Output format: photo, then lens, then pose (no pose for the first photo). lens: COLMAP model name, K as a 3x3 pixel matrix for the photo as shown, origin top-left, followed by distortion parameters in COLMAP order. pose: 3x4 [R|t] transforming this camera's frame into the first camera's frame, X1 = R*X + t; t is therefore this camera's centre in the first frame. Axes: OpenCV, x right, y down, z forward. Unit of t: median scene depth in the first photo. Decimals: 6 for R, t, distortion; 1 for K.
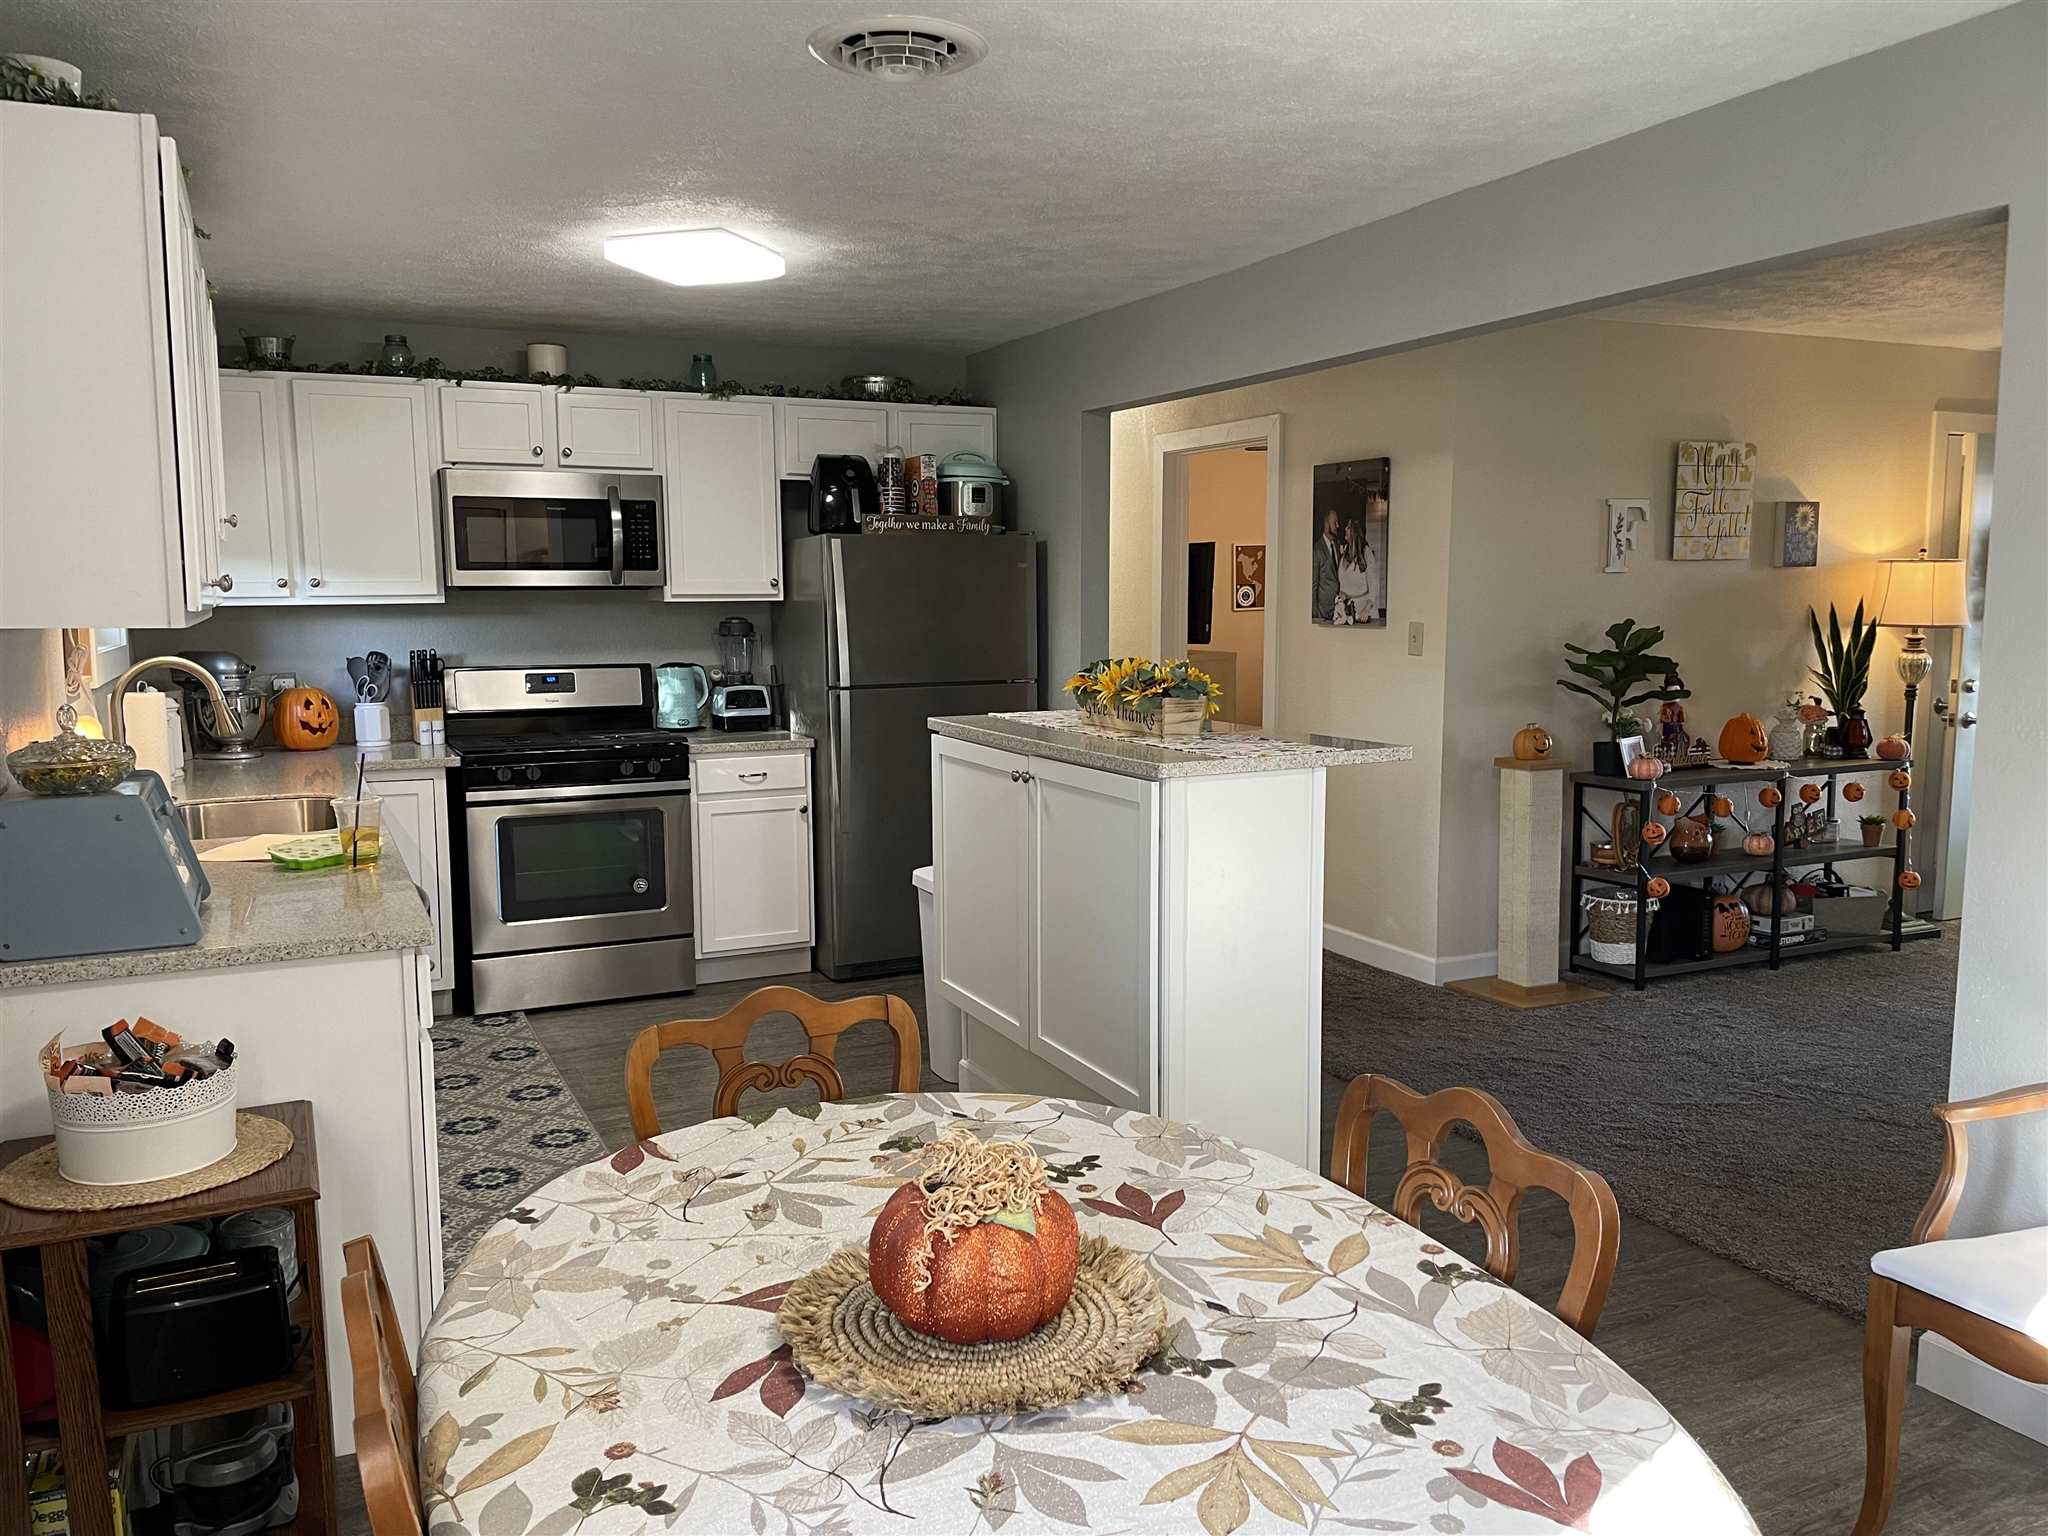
lens RADIAL K [[1559.4, 0, 1018.6], [0, 1559.4, 767.4], [0, 0, 1]] dist [0.068701, -0.059578]
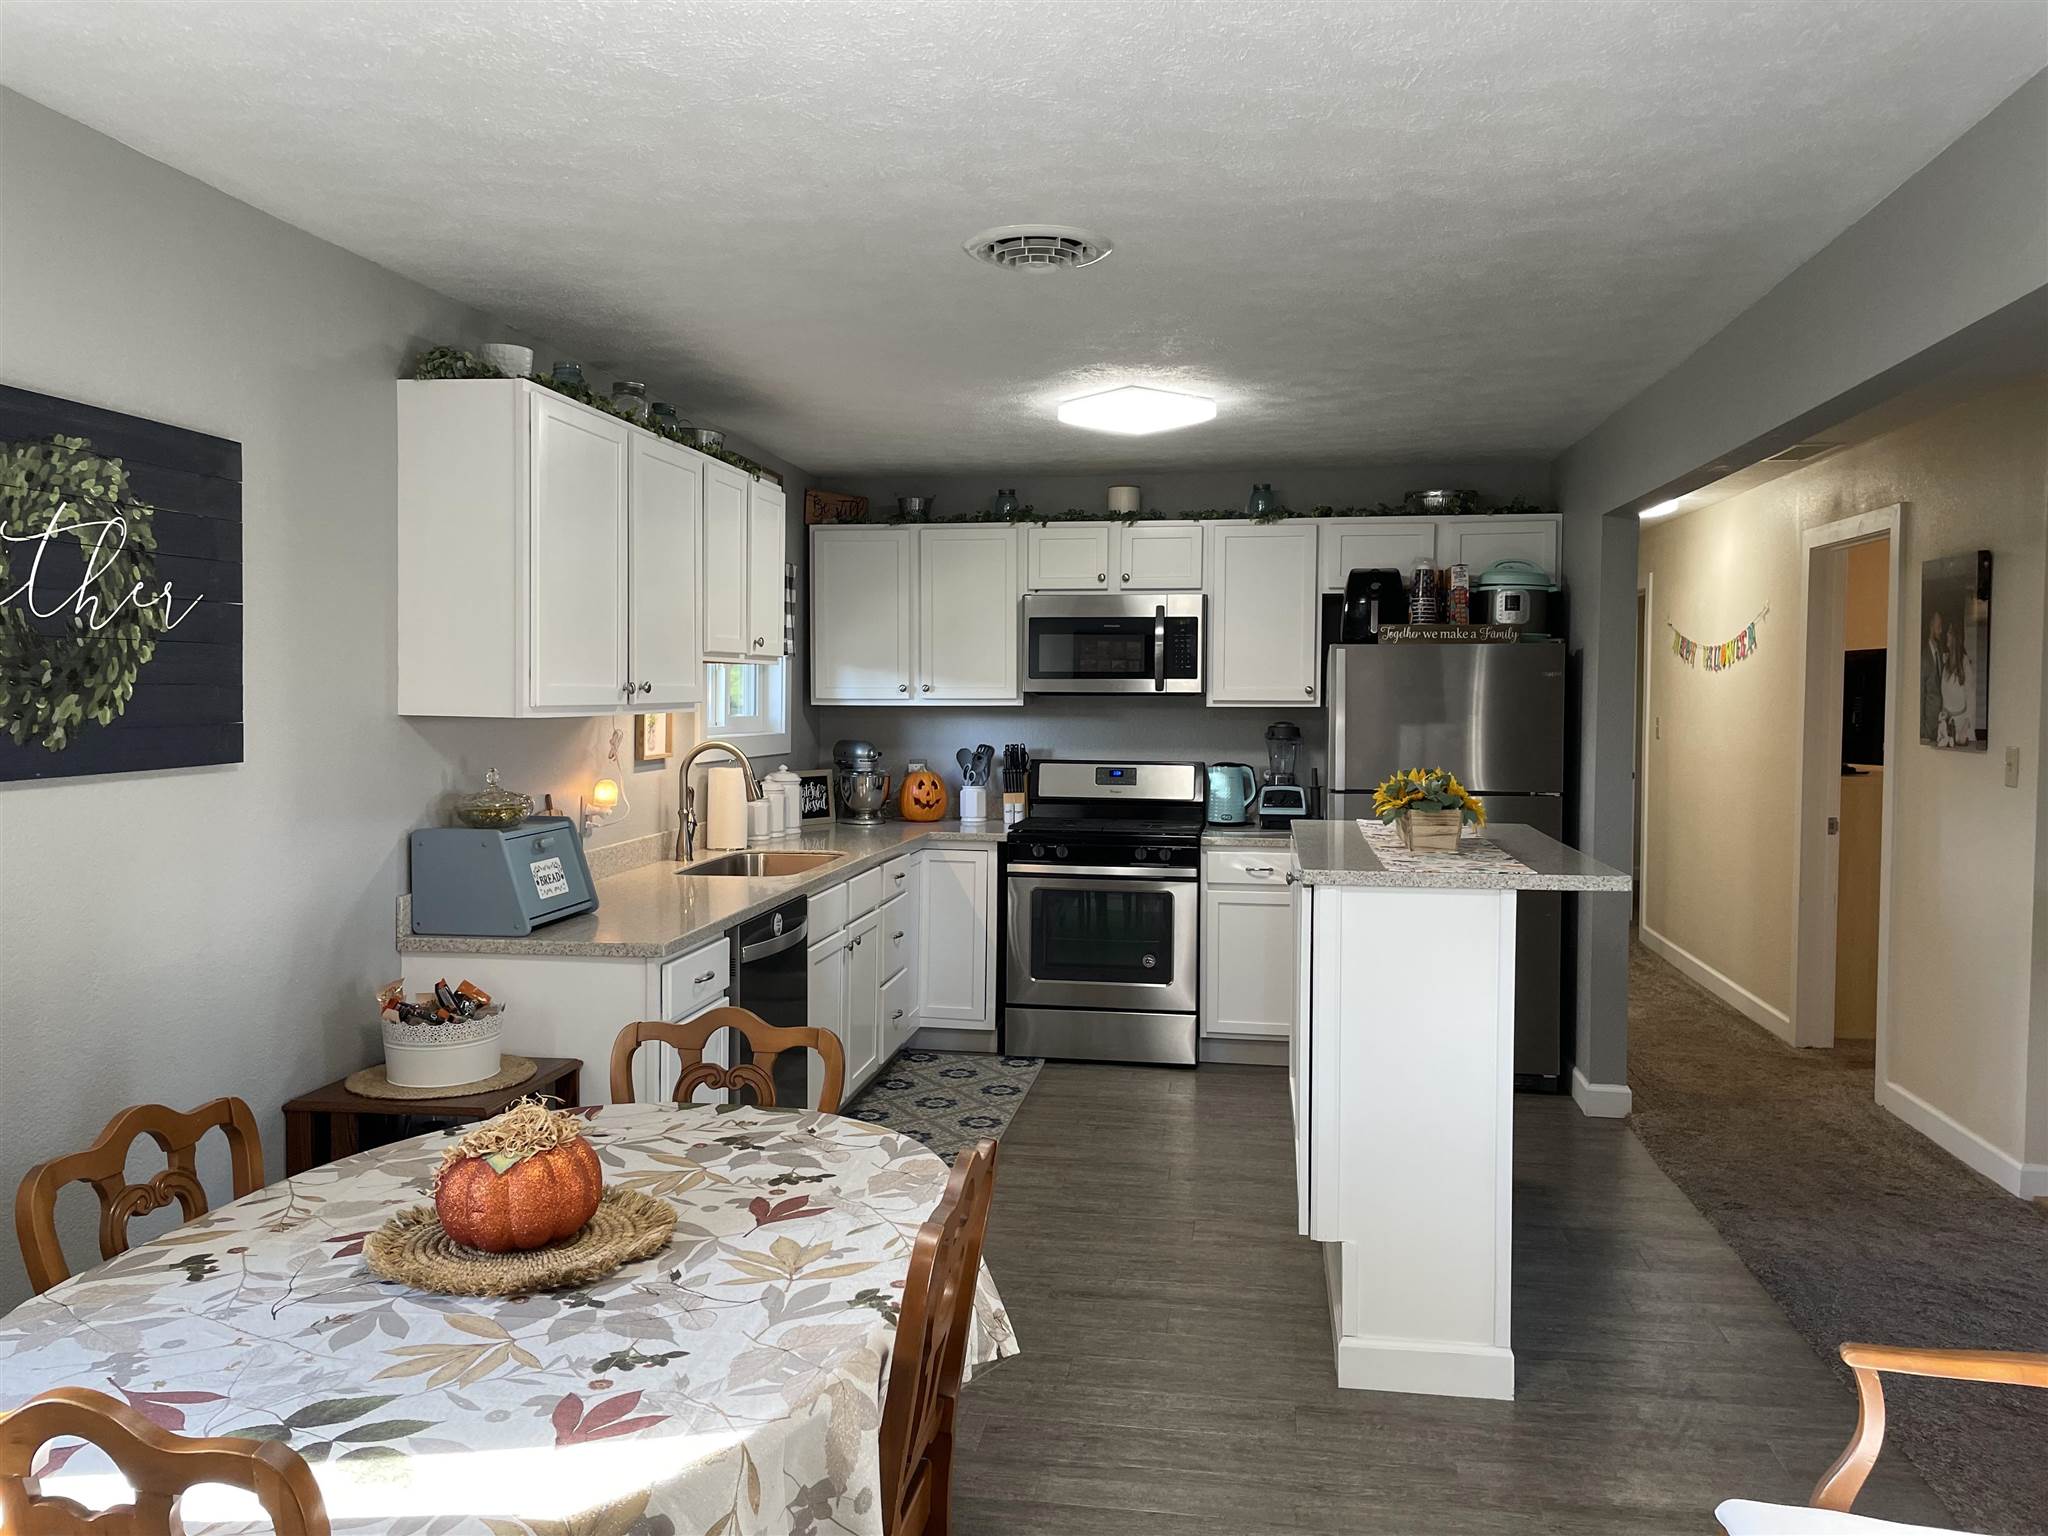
lens RADIAL K [[1559.4, 0, 1022.9], [0, 1559.4, 730.0], [0, 0, 1]] dist [0.068701, -0.059578]
pose [[0.825237, 0.024827, -0.564240, 0.305831], [-0.075162, 0.994975, -0.066149, -0.007359], [0.559762, 0.096998, 0.822956, 0.024932]]
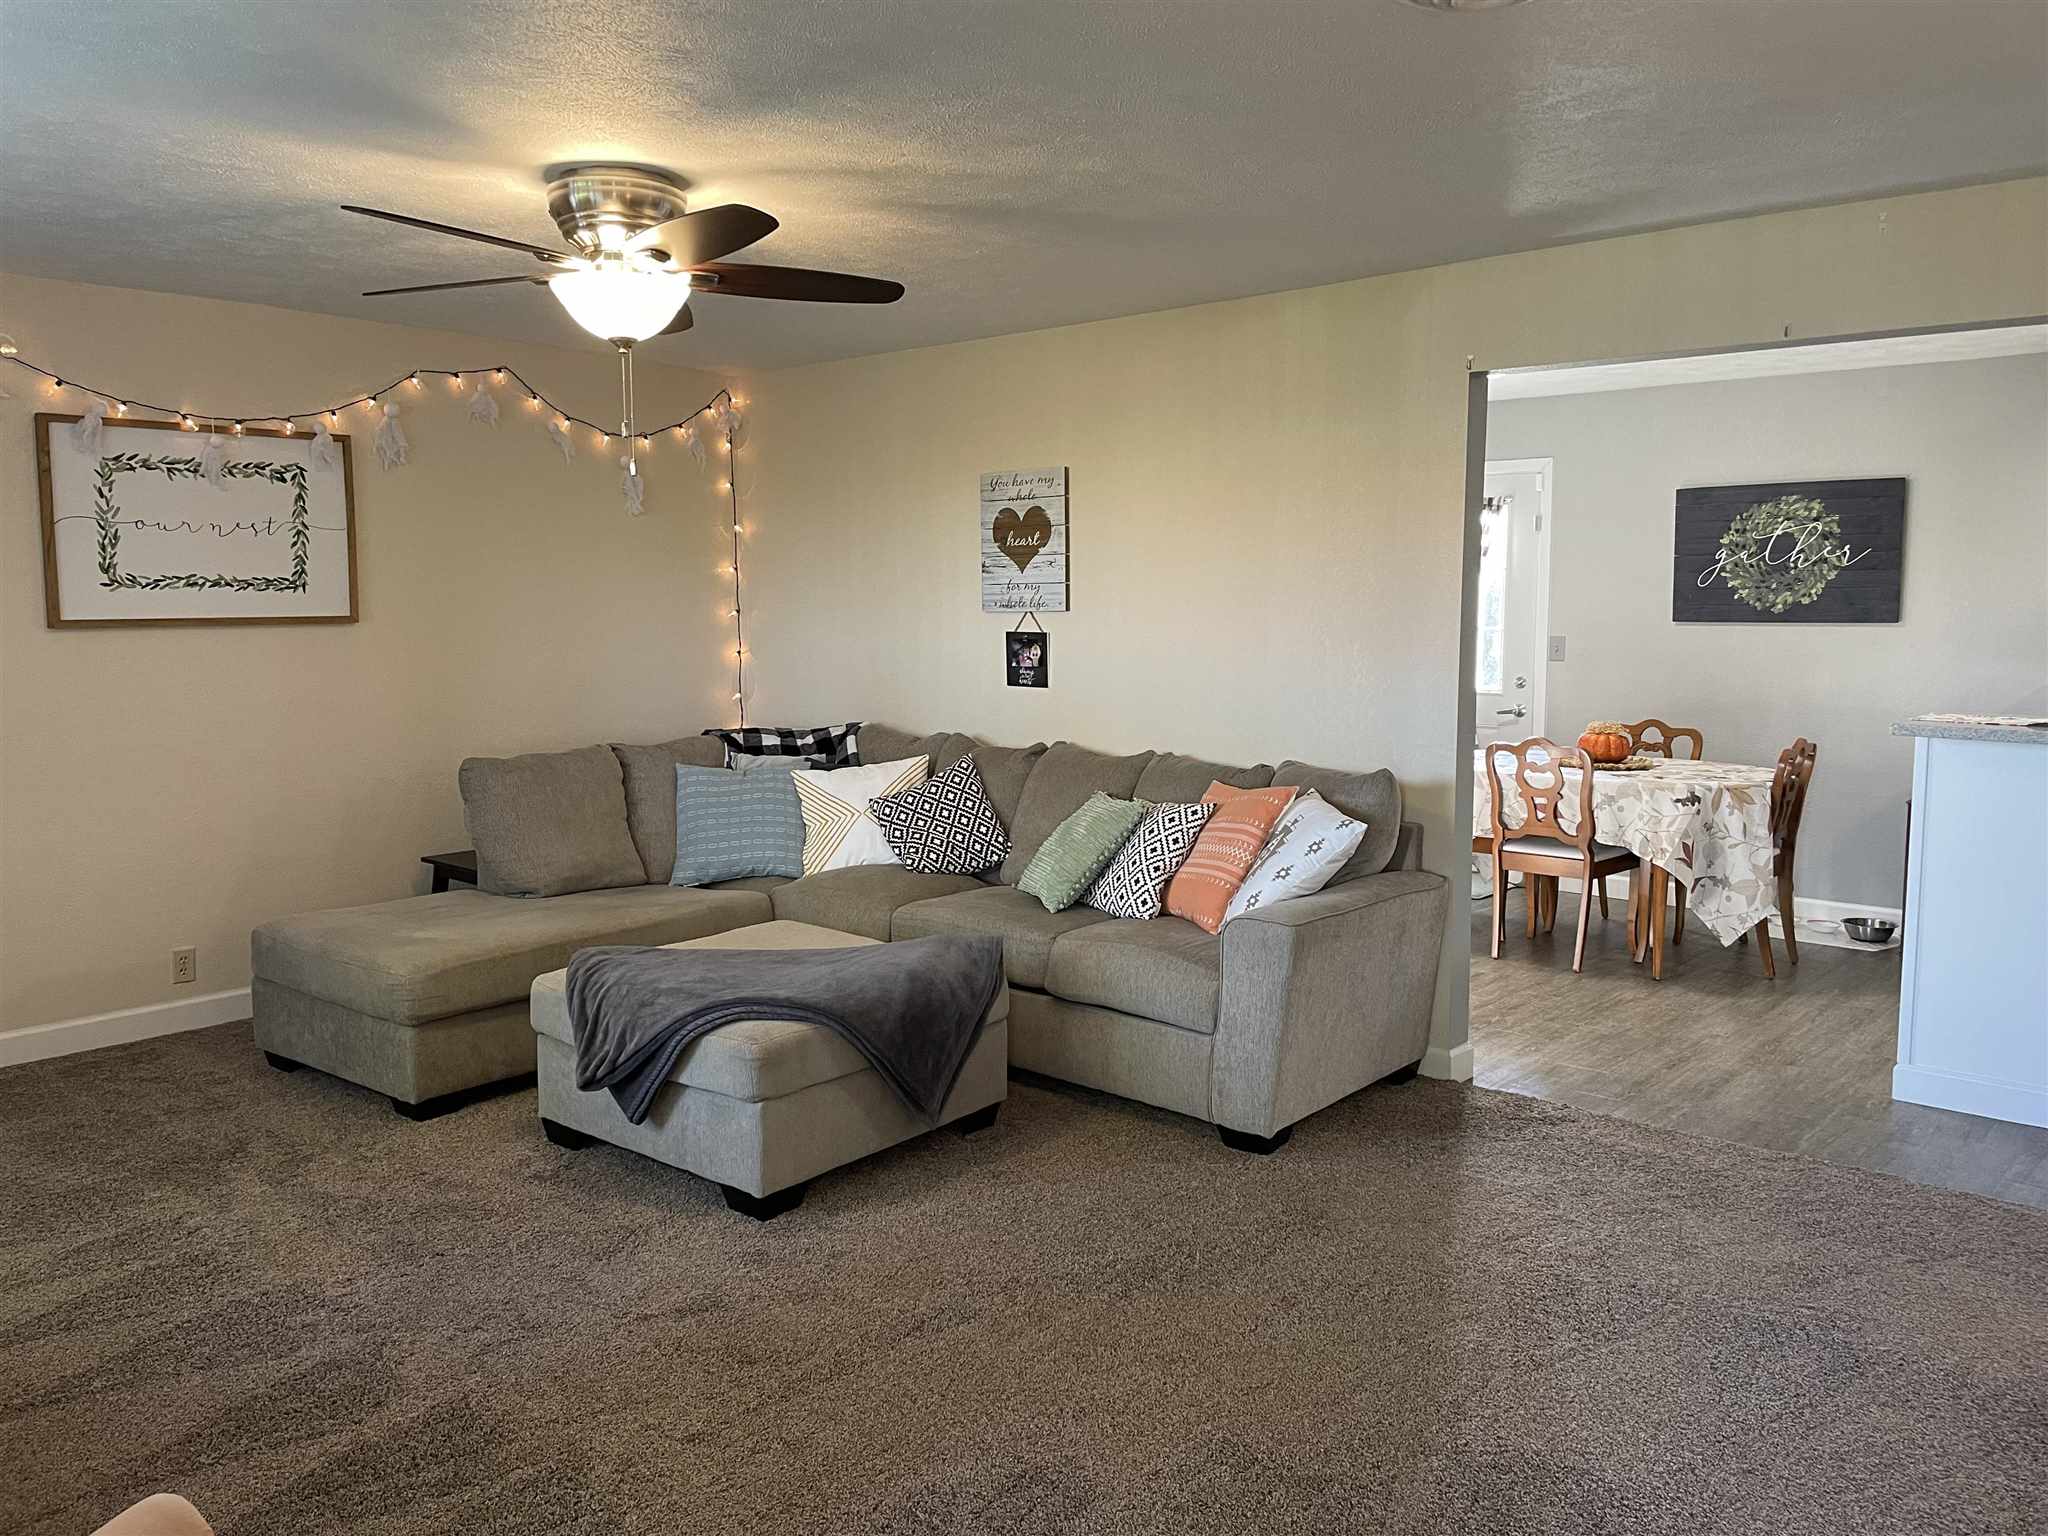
lens RADIAL K [[1559.4, 0, 1024.3], [0, 1559.4, 764.6], [0, 0, 1]] dist [0.068701, -0.059578]
pose [[-0.920888, 0.052767, -0.386239, 0.858383], [-0.037135, 0.974416, 0.221662, -0.148935], [0.388055, 0.218469, -0.895369, 1.163349]]
